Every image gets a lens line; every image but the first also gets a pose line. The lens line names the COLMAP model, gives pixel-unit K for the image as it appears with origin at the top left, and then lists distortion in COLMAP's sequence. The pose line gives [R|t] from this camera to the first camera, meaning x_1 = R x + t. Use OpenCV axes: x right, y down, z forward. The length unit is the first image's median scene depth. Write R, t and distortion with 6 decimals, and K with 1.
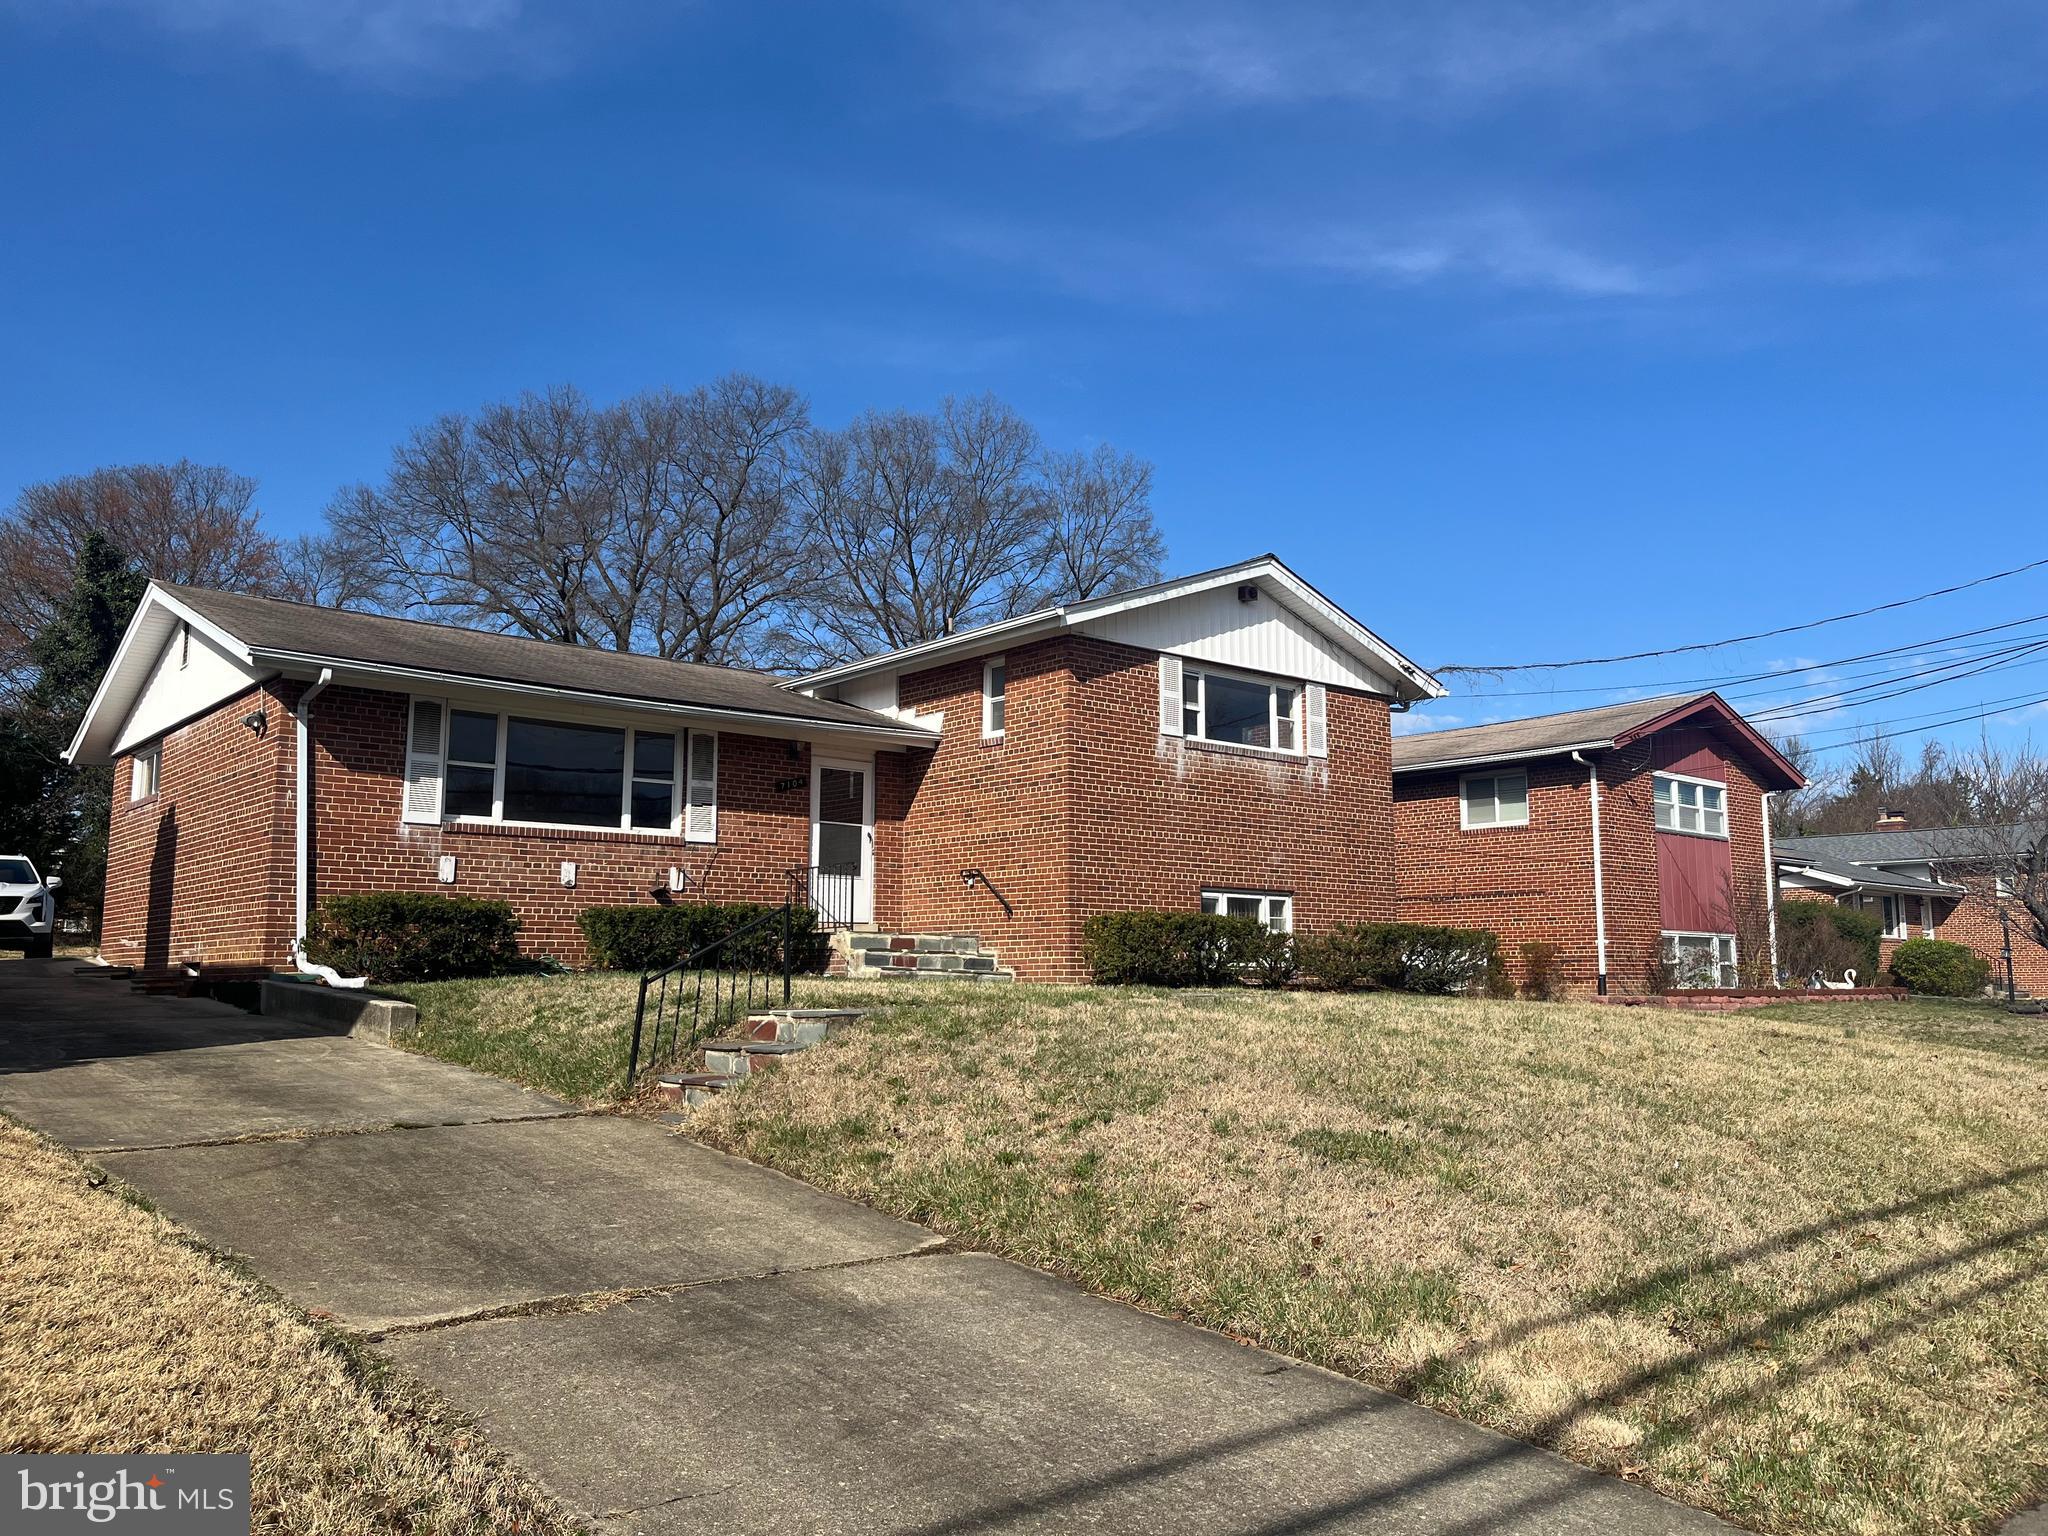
lens RADIAL K [[1525.5, 0, 1040.0], [0, 1525.5, 769.2], [0, 0, 1]] dist [0.014788, 0.000081]
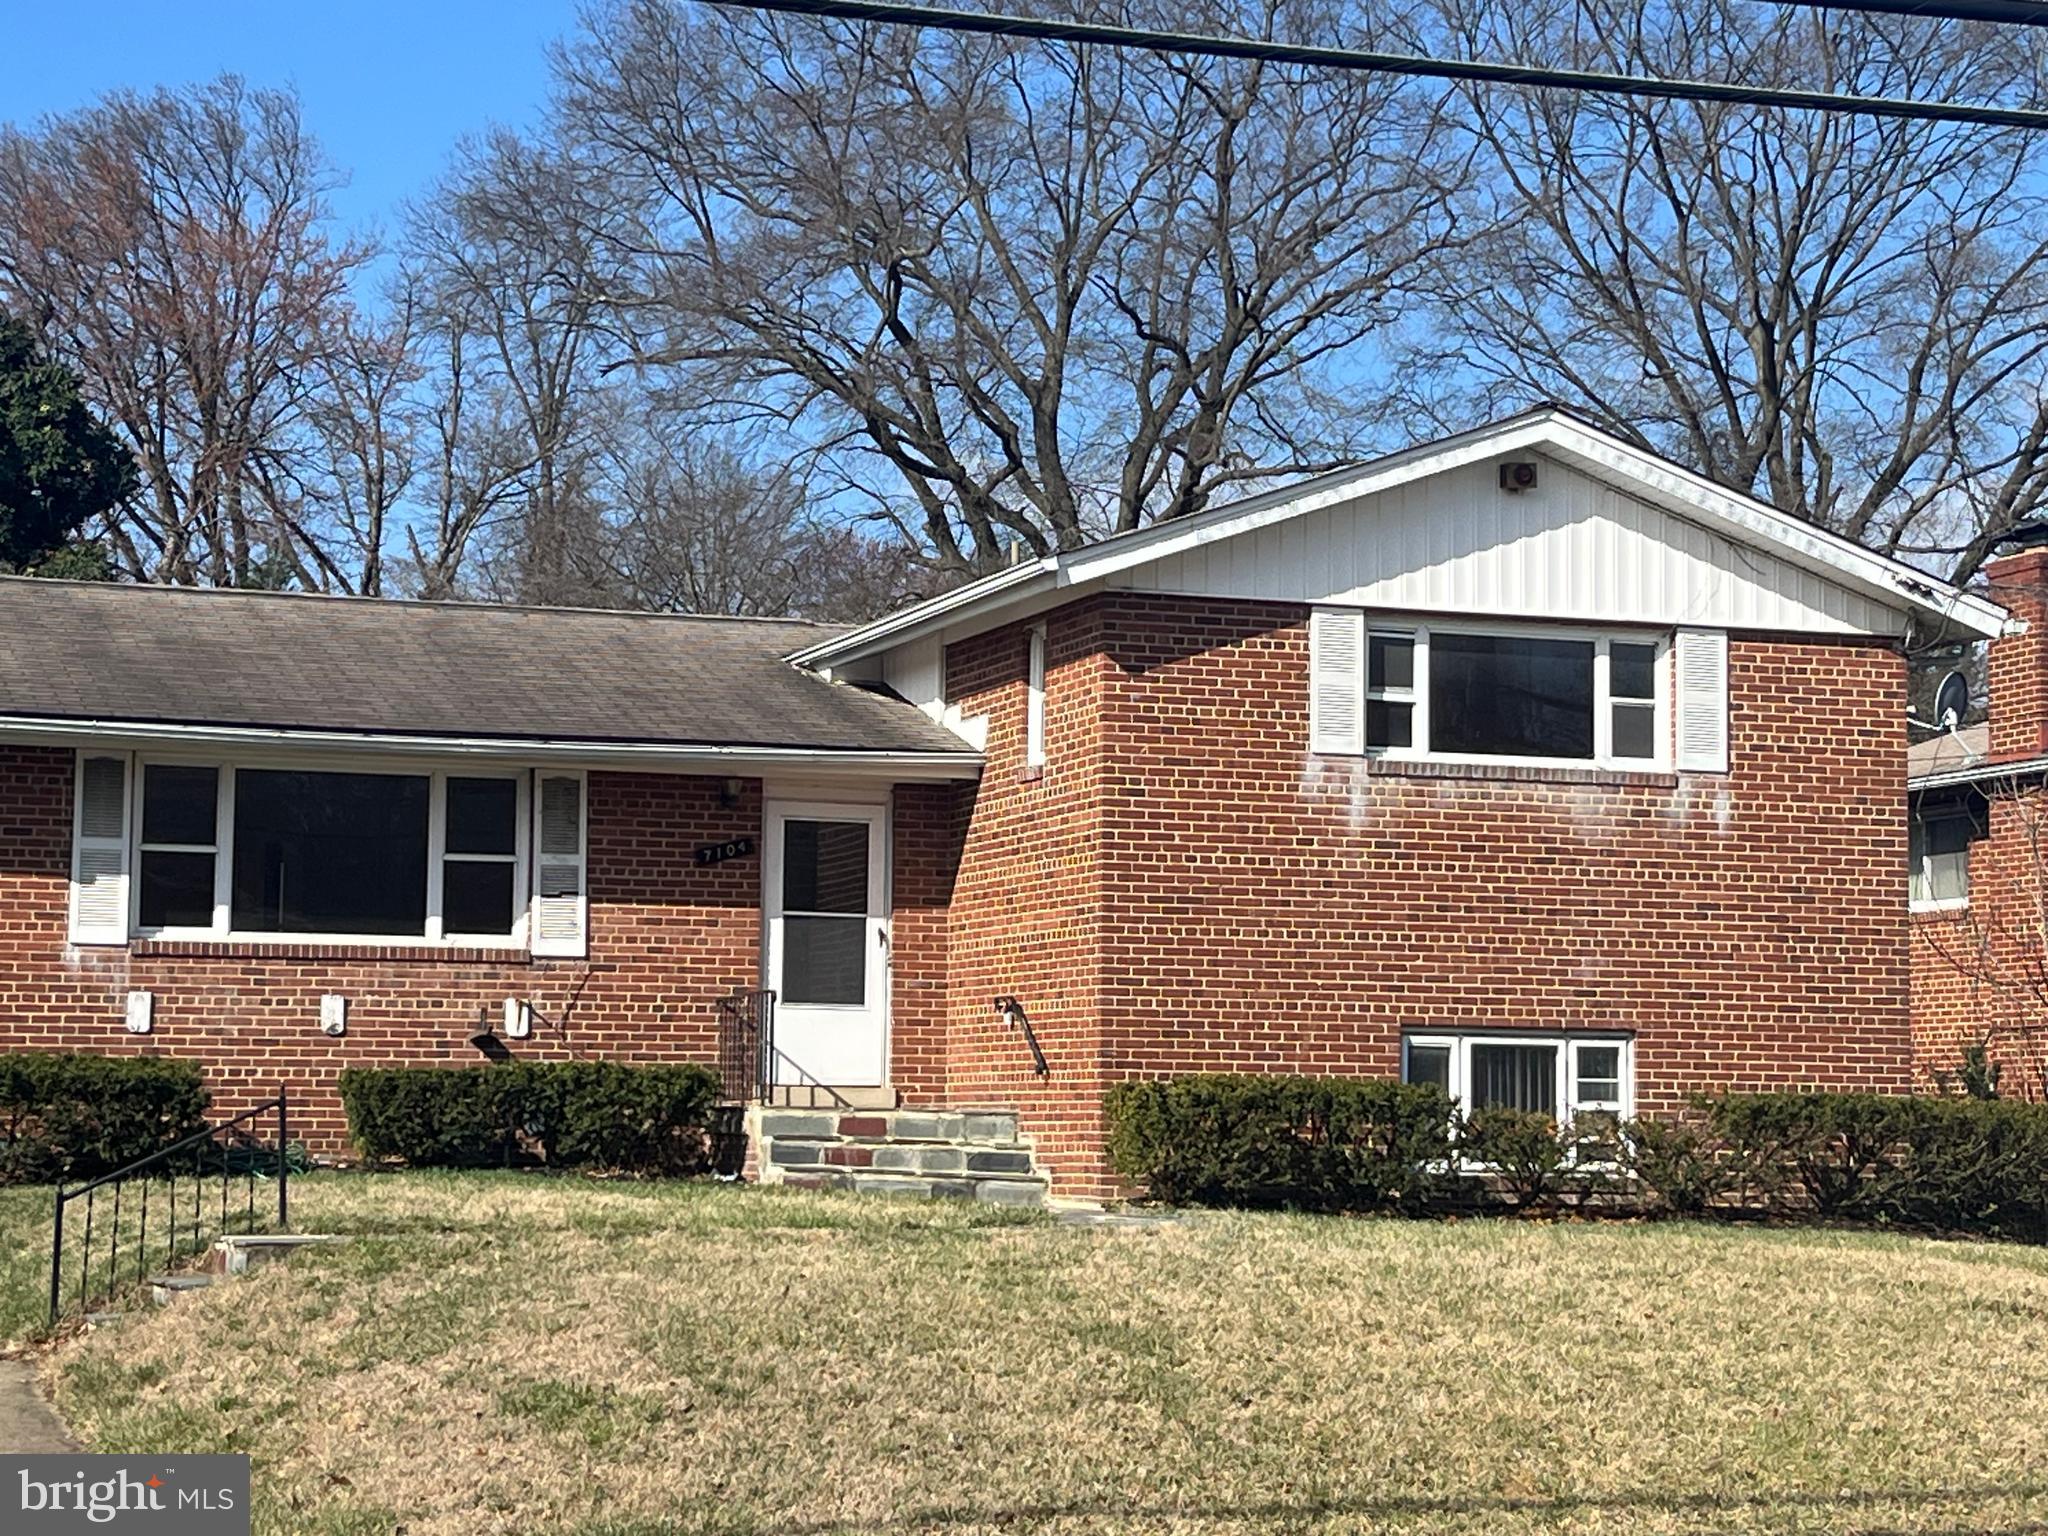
lens RADIAL K [[4114.6, 0, 1019.9], [0, 4114.6, 766.7], [0, 0, 1]] dist [0.043631, 0.000000]
pose [[0.927486, -0.022874, -0.373156, 0.534608], [0.039446, 0.998543, 0.036835, -0.076860], [0.371770, -0.048884, 0.927037, -0.424178]]
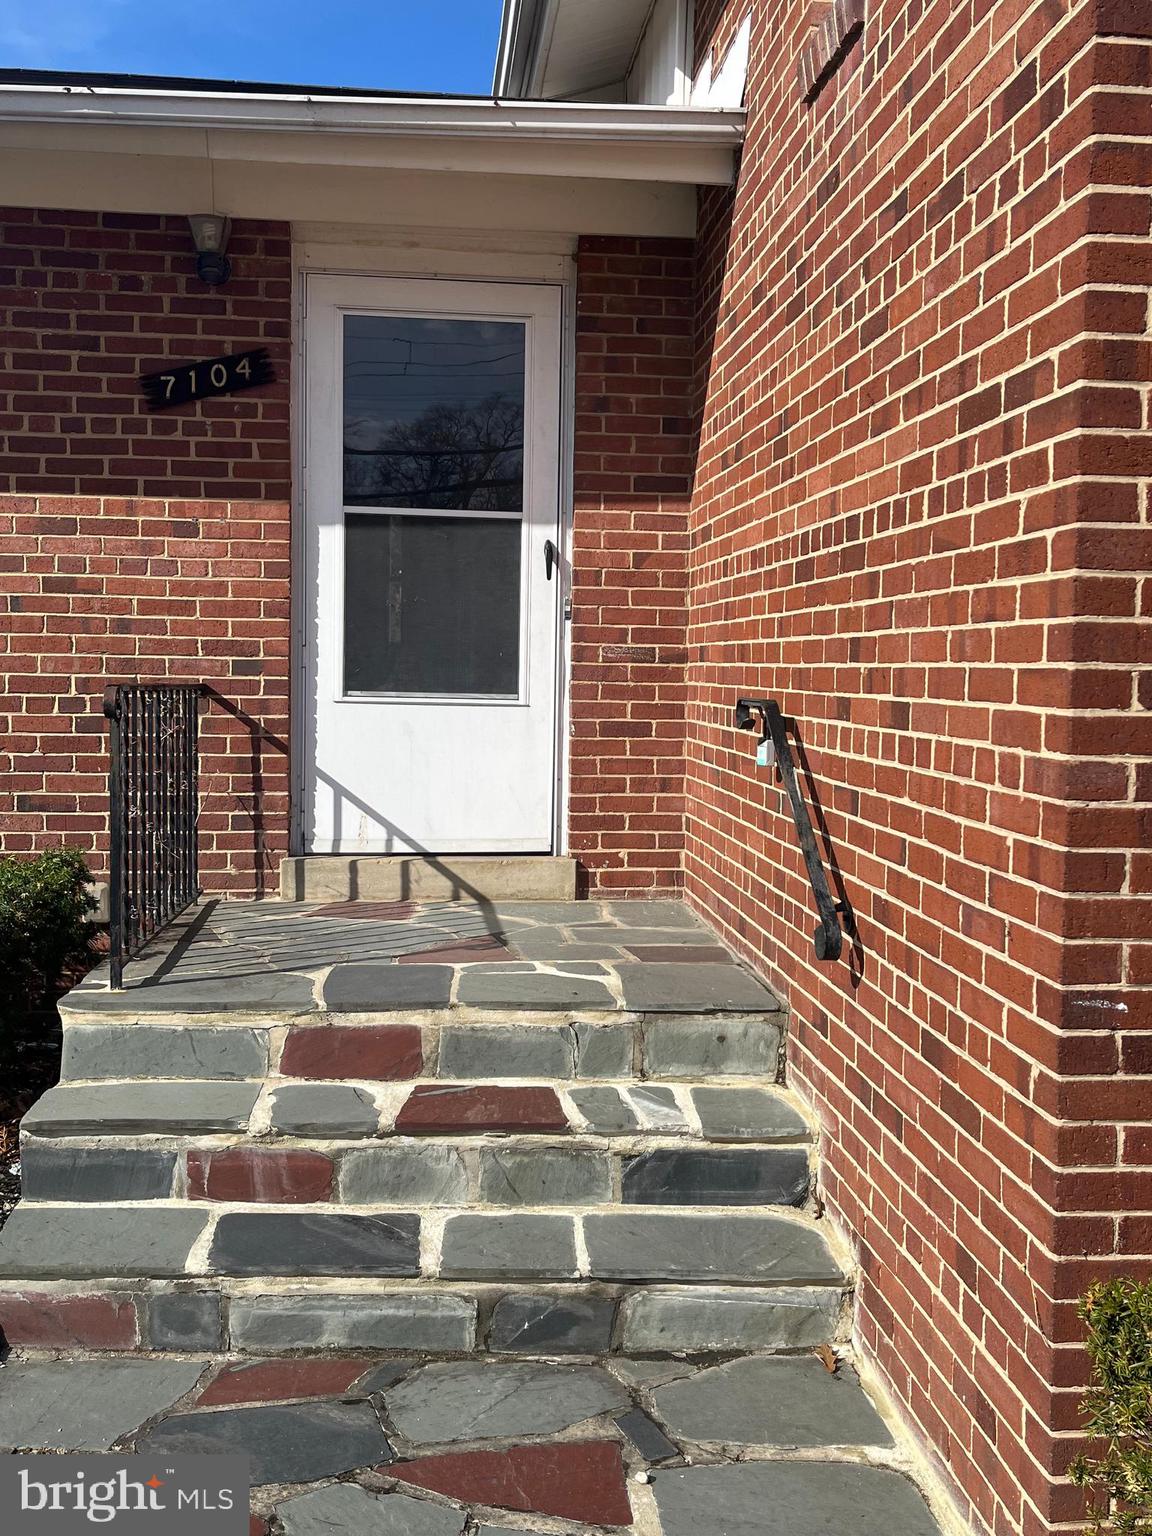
lens RADIAL K [[1441.8, 0, 574.0], [0, 1441.8, 760.6], [0, 0, 1]] dist [0.059108, 0.000000]
pose [[0.811898, 0.051428, -0.581530, 0.052423], [0.062927, 0.982599, 0.174753, 0.036465], [0.580398, -0.178475, 0.794534, 0.814693]]
